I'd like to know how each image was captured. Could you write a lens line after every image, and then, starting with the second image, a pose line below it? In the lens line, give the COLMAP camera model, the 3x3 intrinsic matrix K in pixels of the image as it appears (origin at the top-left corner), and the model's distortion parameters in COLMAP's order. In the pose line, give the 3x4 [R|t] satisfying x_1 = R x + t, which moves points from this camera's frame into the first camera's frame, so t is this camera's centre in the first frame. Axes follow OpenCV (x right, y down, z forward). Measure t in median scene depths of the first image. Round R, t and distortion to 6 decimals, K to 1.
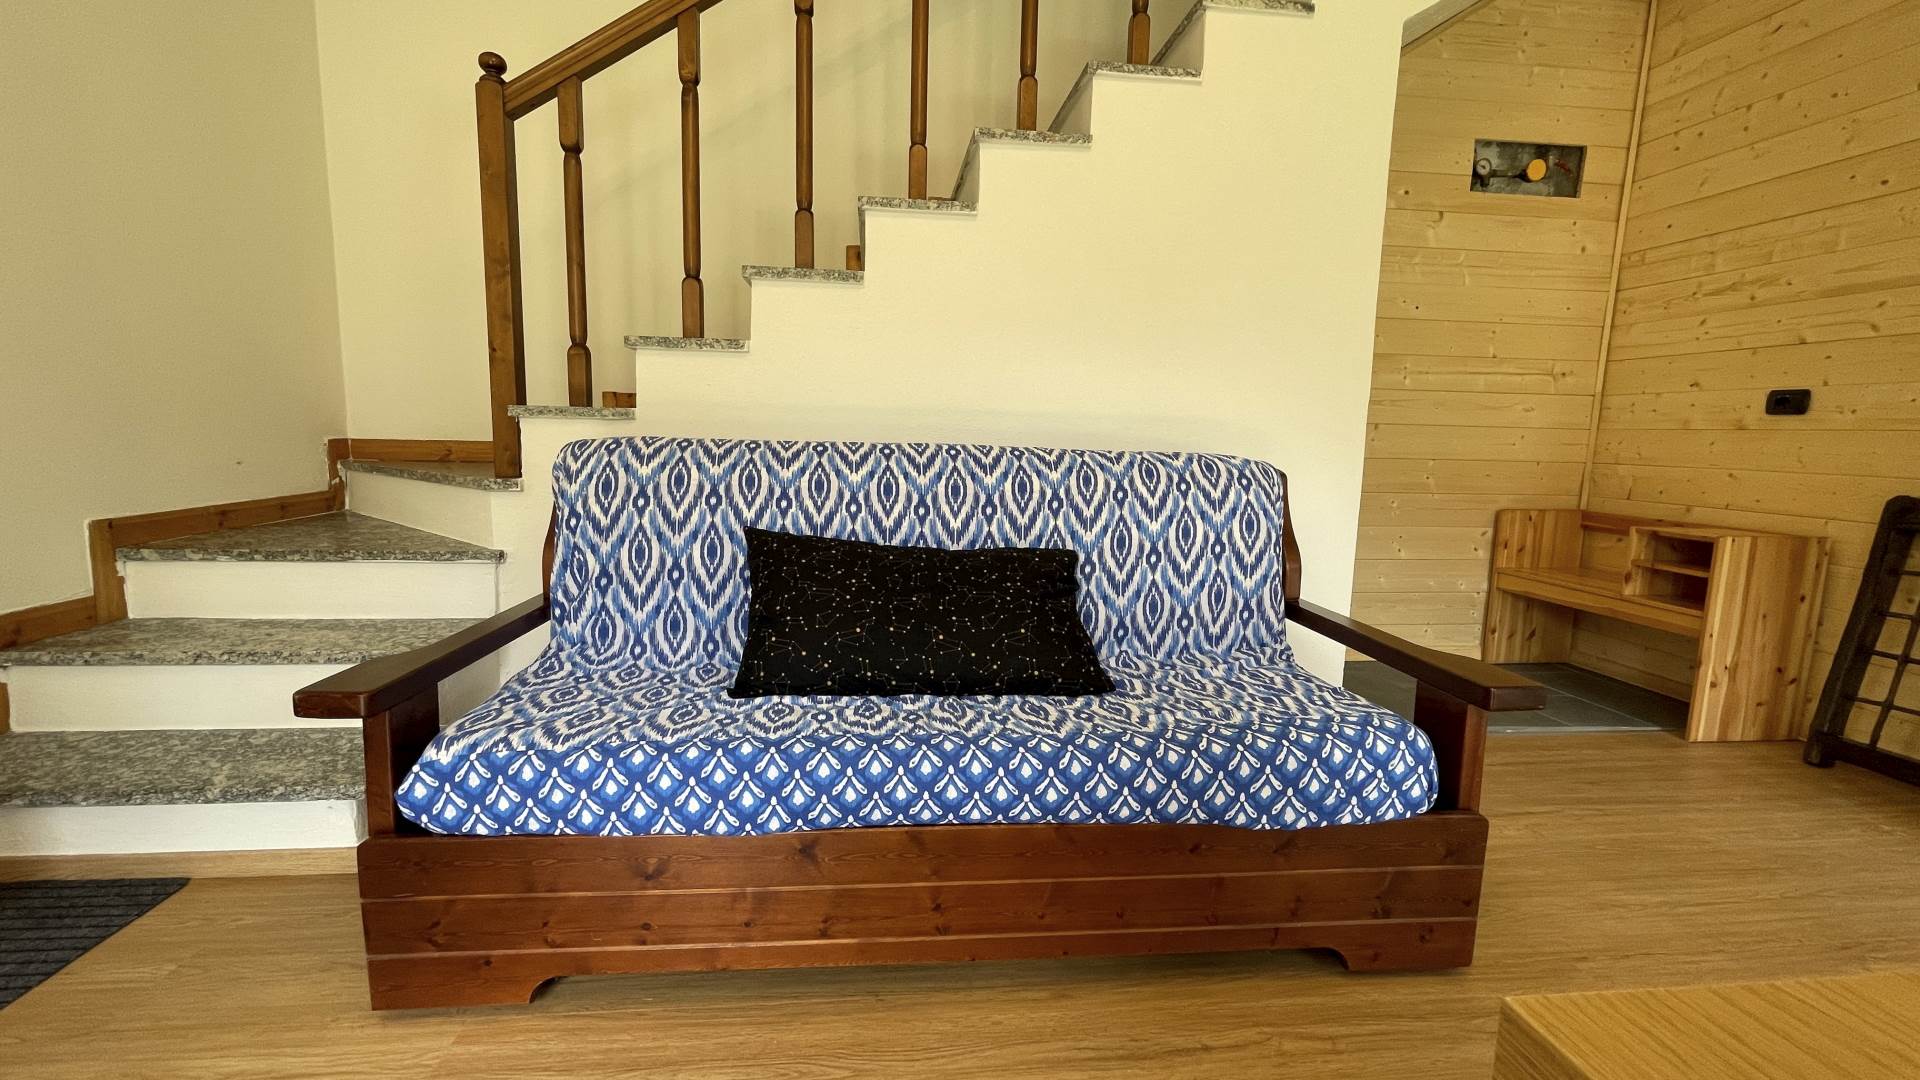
lens RADIAL K [[777.2, 0, 950.9], [0, 777.2, 541.0], [0, 0, 1]] dist [-0.000423, -0.000466]
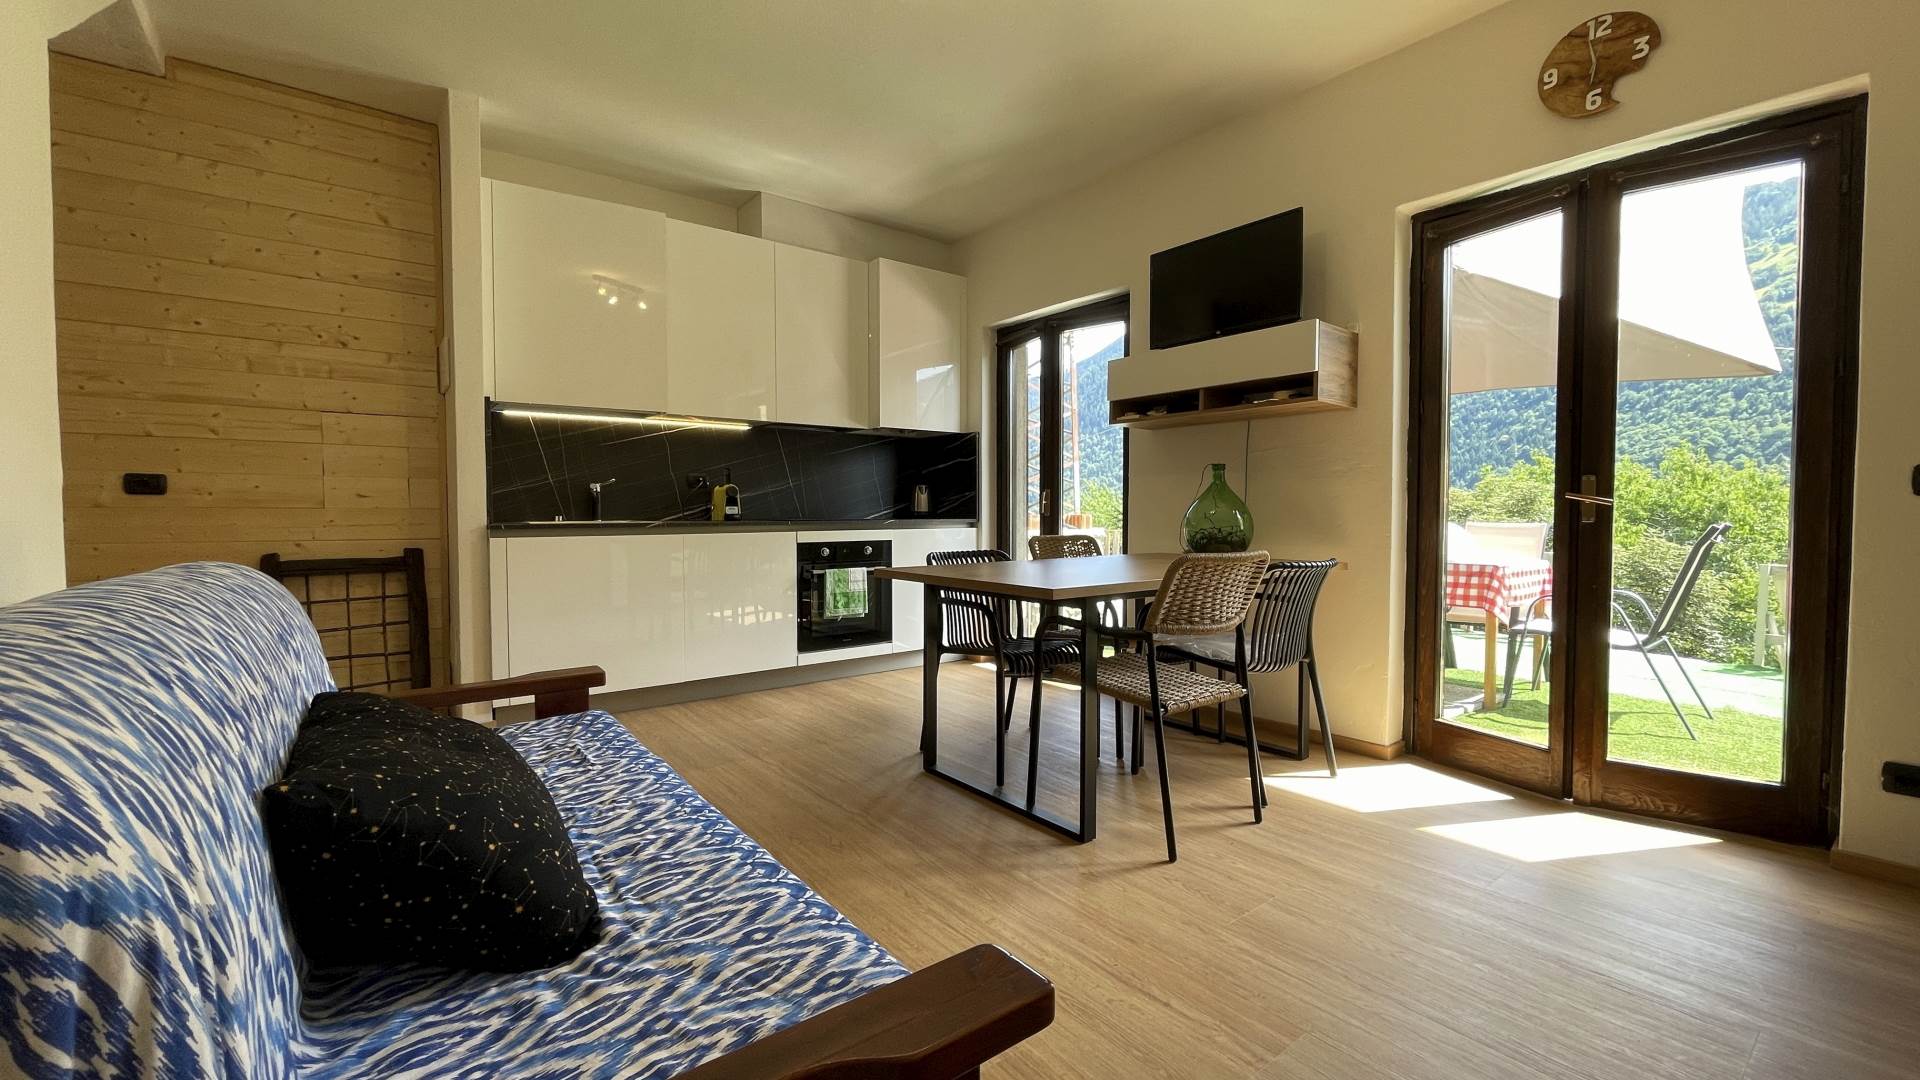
lens RADIAL K [[779.6, 0, 954.1], [0, 779.6, 535.3], [0, 0, 1]] dist [-0.004395, 0.003375]
pose [[-0.524114, -0.056167, 0.849794, -0.827135], [0.101475, 0.986596, 0.127794, -0.186159], [-0.845581, 0.153211, -0.511389, 0.837085]]
